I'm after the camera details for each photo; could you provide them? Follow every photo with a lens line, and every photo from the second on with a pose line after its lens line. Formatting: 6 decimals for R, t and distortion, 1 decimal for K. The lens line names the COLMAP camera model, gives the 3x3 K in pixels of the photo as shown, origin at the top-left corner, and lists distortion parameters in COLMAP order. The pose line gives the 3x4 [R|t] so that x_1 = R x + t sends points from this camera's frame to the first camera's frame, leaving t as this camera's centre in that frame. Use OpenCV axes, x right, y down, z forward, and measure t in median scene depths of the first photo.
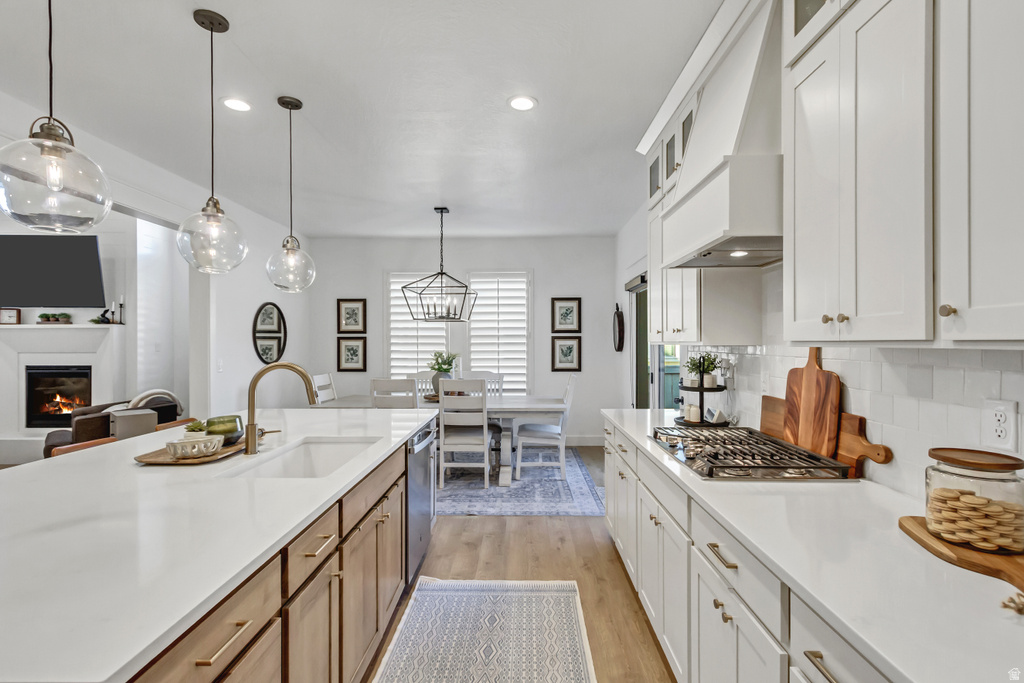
lens RADIAL K [[475.5, 0, 507.5], [0, 475.5, 345.1], [0, 0, 1]] dist [0.003970, 0.000781]
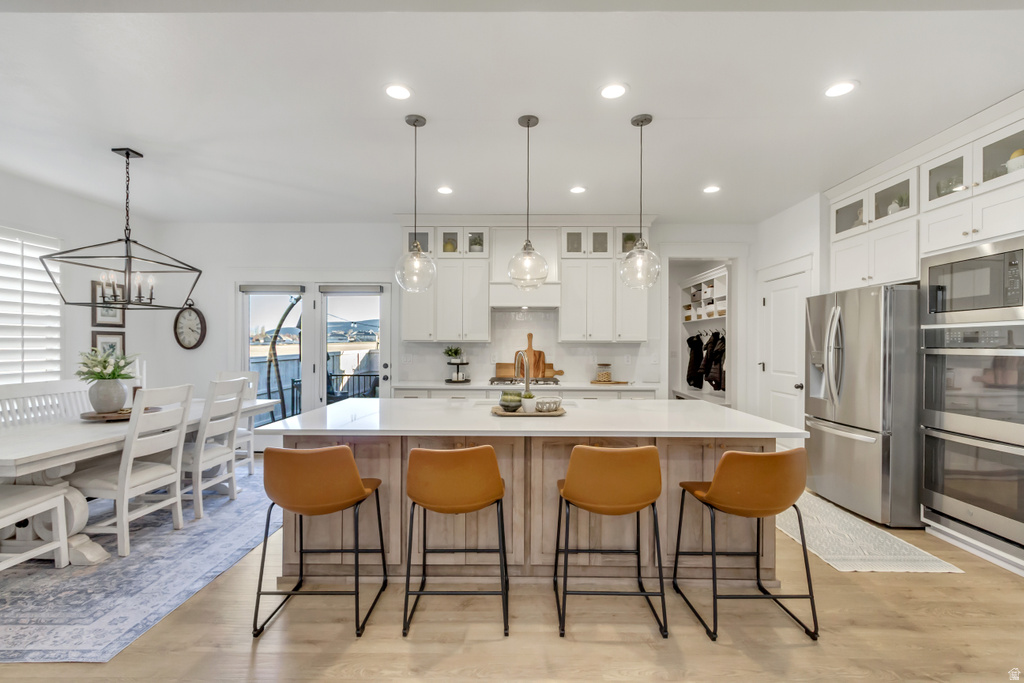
lens RADIAL K [[475.5, 0, 513.7], [0, 475.5, 347.8], [0, 0, 1]] dist [0.003970, 0.000781]
pose [[-0.007624, -0.004780, 0.999960, -2.324908], [0.002465, 0.999985, 0.004799, 0.022776], [-0.999968, 0.002502, -0.007612, 1.161867]]
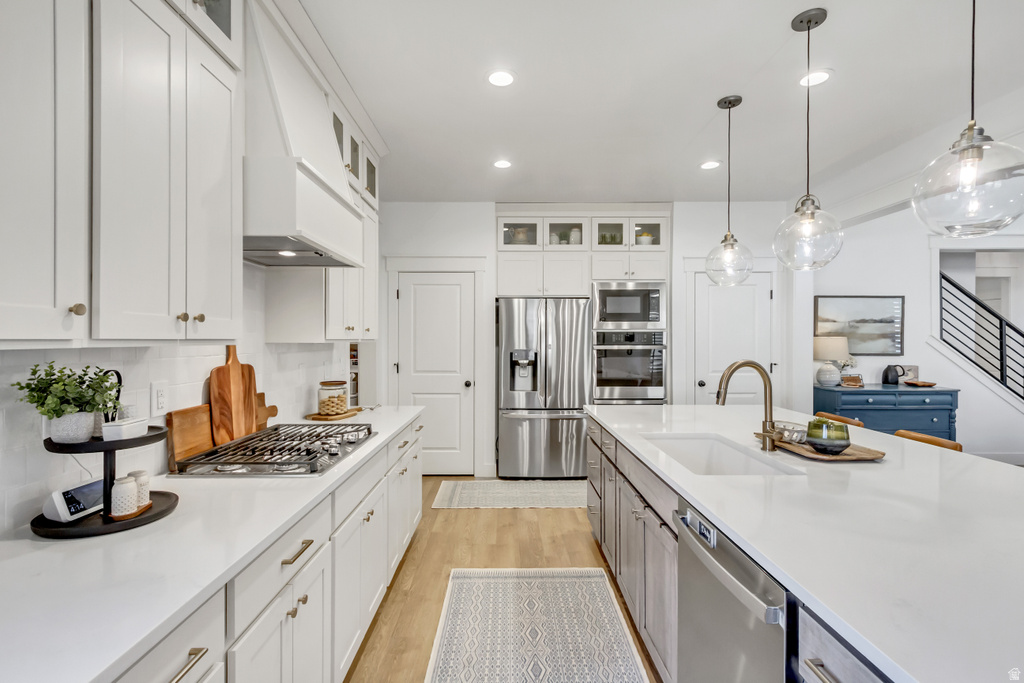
lens RADIAL K [[475.5, 0, 513.2], [0, 475.5, 335.9], [0, 0, 1]] dist [0.003970, 0.000781]
pose [[-0.999568, 0.000584, -0.029378, 0.035385], [0.000607, 1.000000, -0.000779, -0.013596], [0.029377, -0.000797, -0.999568, 2.192199]]
